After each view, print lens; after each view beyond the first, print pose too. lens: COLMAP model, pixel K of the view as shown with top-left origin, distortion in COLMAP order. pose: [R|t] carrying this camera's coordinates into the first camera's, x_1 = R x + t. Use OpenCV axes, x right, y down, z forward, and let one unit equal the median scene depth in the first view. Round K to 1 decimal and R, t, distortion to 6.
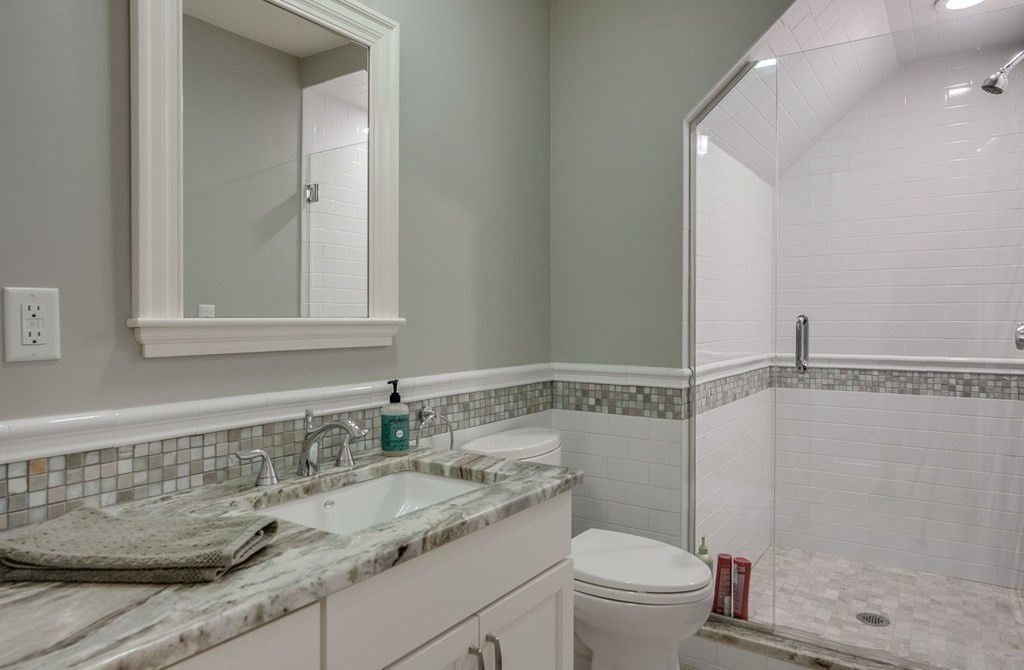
lens RADIAL K [[643.7, 0, 513.0], [0, 643.7, 322.1], [0, 0, 1]] dist [-0.000911, -0.000520]
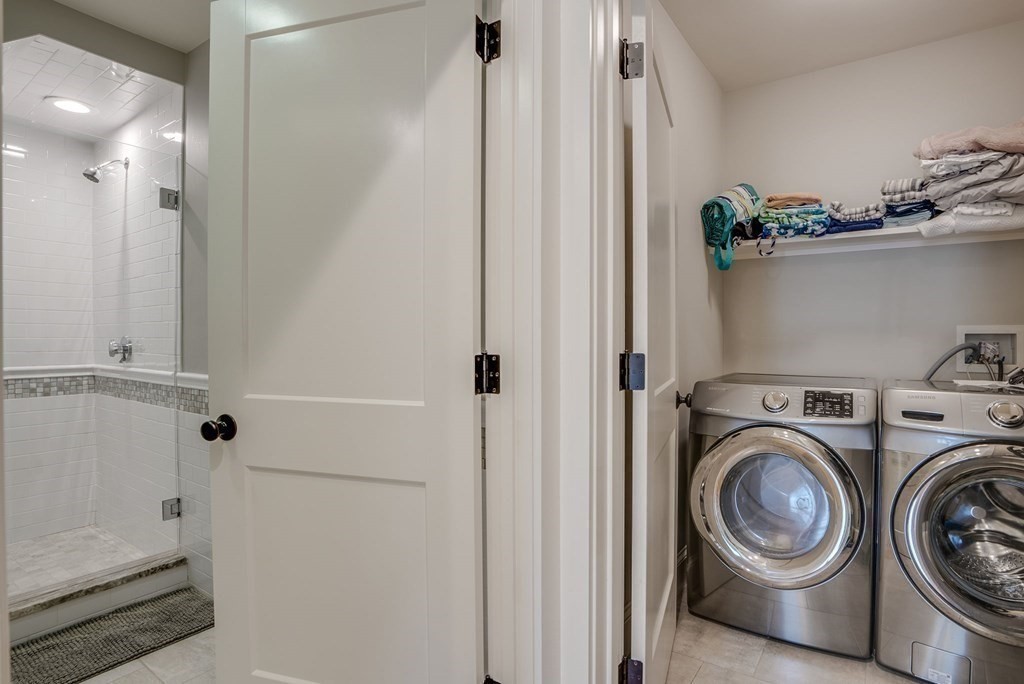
lens RADIAL K [[473.2, 0, 510.8], [0, 473.2, 339.5], [0, 0, 1]] dist [-0.072817, 0.024741]
pose [[0.083074, -0.002898, 0.996539, -0.132034], [0.001058, 0.999995, 0.002820, 0.000037], [-0.996543, 0.000820, 0.083076, -0.017046]]
